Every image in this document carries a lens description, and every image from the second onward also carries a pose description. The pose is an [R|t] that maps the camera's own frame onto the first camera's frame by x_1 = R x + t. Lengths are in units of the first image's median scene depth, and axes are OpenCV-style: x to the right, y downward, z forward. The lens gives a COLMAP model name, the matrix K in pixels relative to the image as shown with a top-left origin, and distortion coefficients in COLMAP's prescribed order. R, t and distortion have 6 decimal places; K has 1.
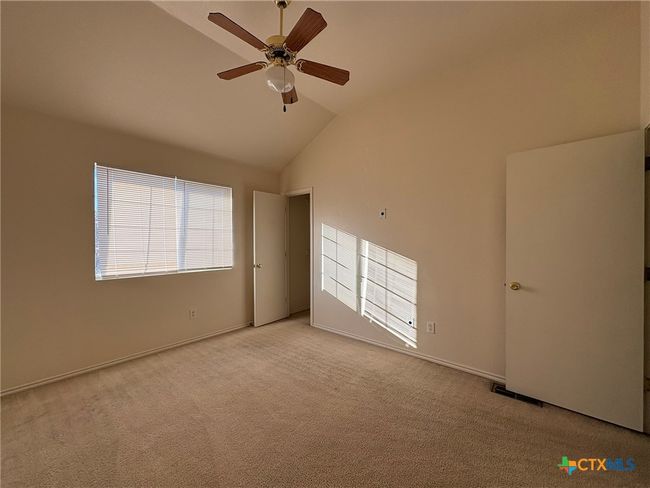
lens RADIAL K [[258.6, 0, 319.5], [0, 258.6, 241.5], [0, 0, 1]] dist [-0.001076, -0.000201]
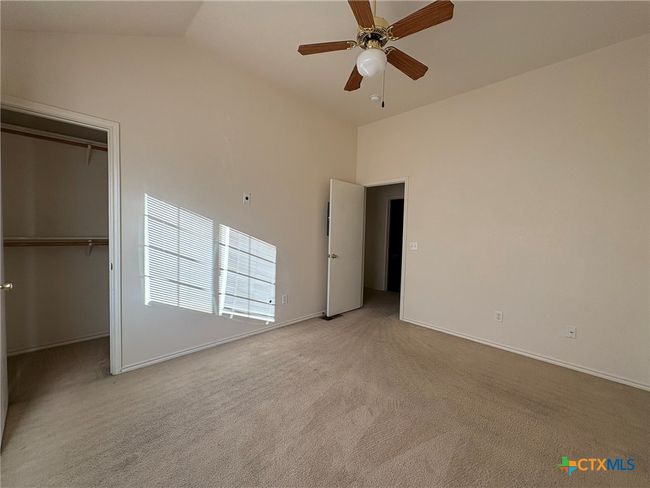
lens RADIAL K [[258.6, 0, 320.7], [0, 258.6, 242.9], [0, 0, 1]] dist [-0.001076, -0.000201]
pose [[0.062591, -0.027484, 0.997661, -0.695417], [-0.018830, 0.999410, 0.028714, 0.023169], [-0.997862, -0.020583, 0.062037, 0.672381]]
